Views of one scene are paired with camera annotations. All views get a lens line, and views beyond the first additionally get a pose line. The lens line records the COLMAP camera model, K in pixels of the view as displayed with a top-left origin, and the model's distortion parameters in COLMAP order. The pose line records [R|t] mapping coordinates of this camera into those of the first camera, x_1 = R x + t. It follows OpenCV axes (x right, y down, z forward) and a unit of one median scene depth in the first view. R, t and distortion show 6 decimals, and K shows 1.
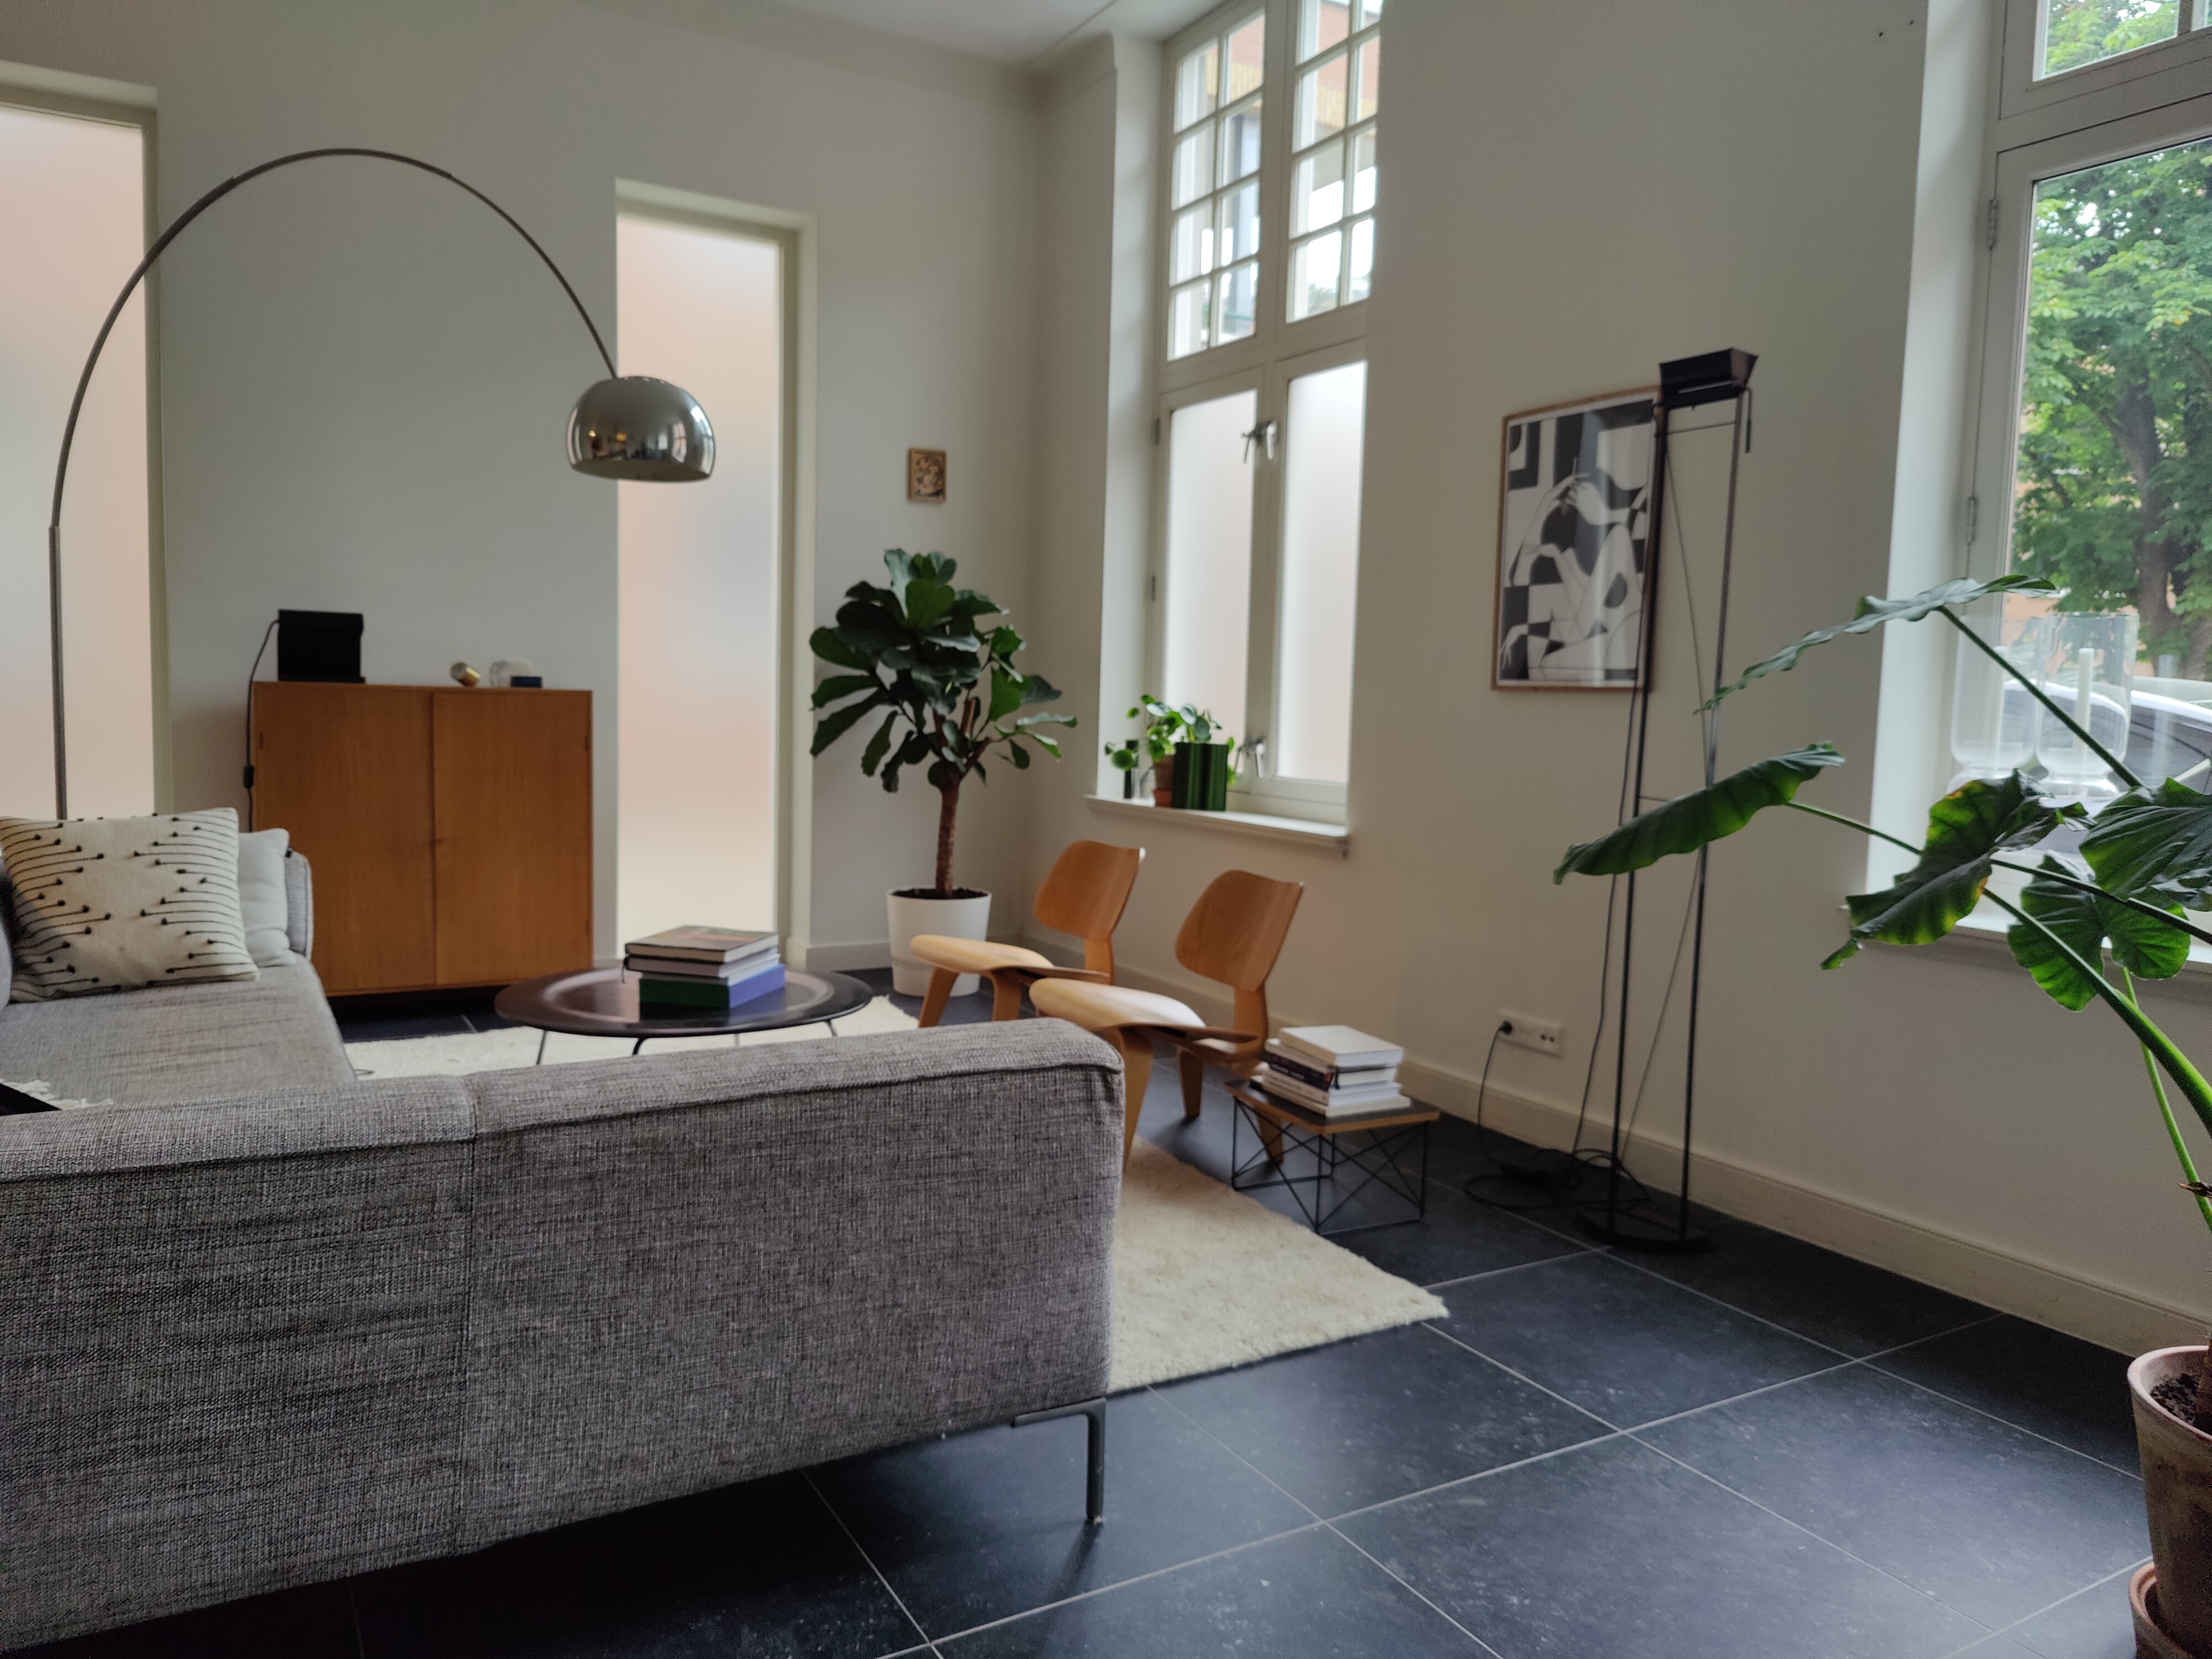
lens RADIAL K [[1609.8, 0, 1106.0], [0, 1609.8, 829.5], [0, 0, 1]] dist [-0.028200, -0.000894]
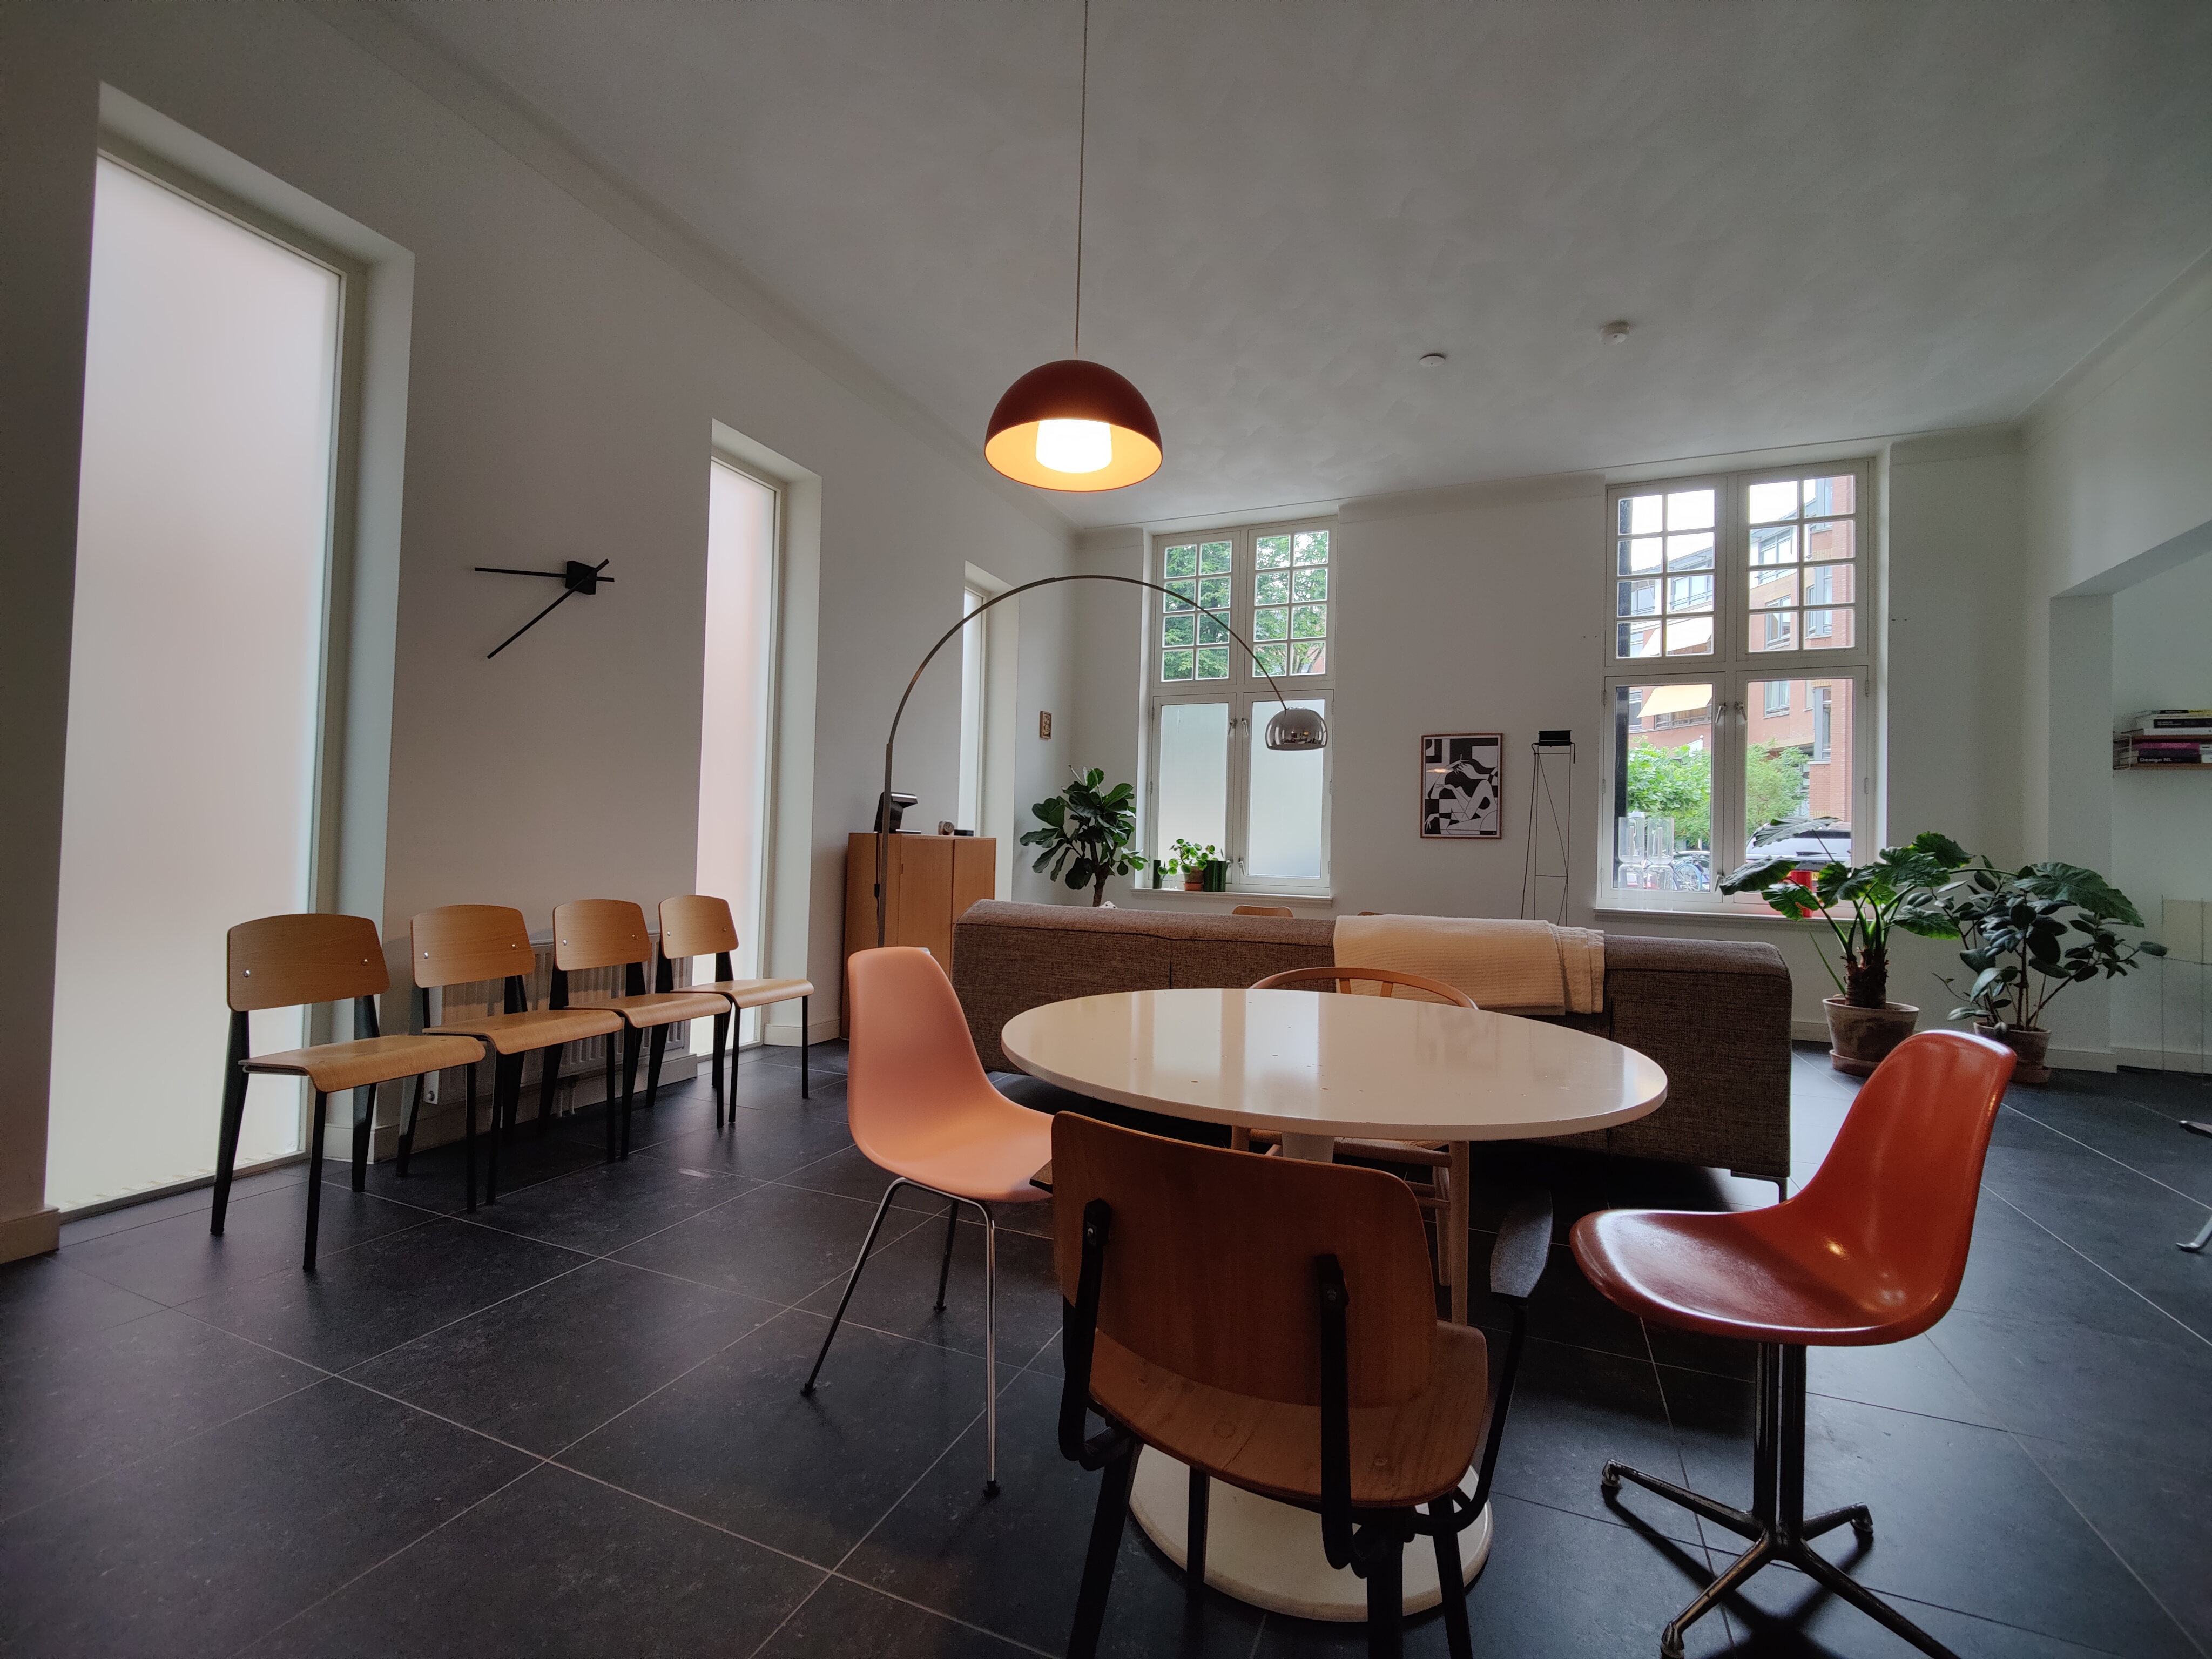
lens RADIAL K [[961.5, 0, 1102.3], [0, 961.5, 848.1], [0, 0, 1]] dist [0.001890, -0.008310]
pose [[0.792440, -0.012193, 0.609828, -1.168742], [0.050117, 0.997721, -0.045175, -0.025273], [-0.607888, 0.066361, 0.791245, 0.070934]]
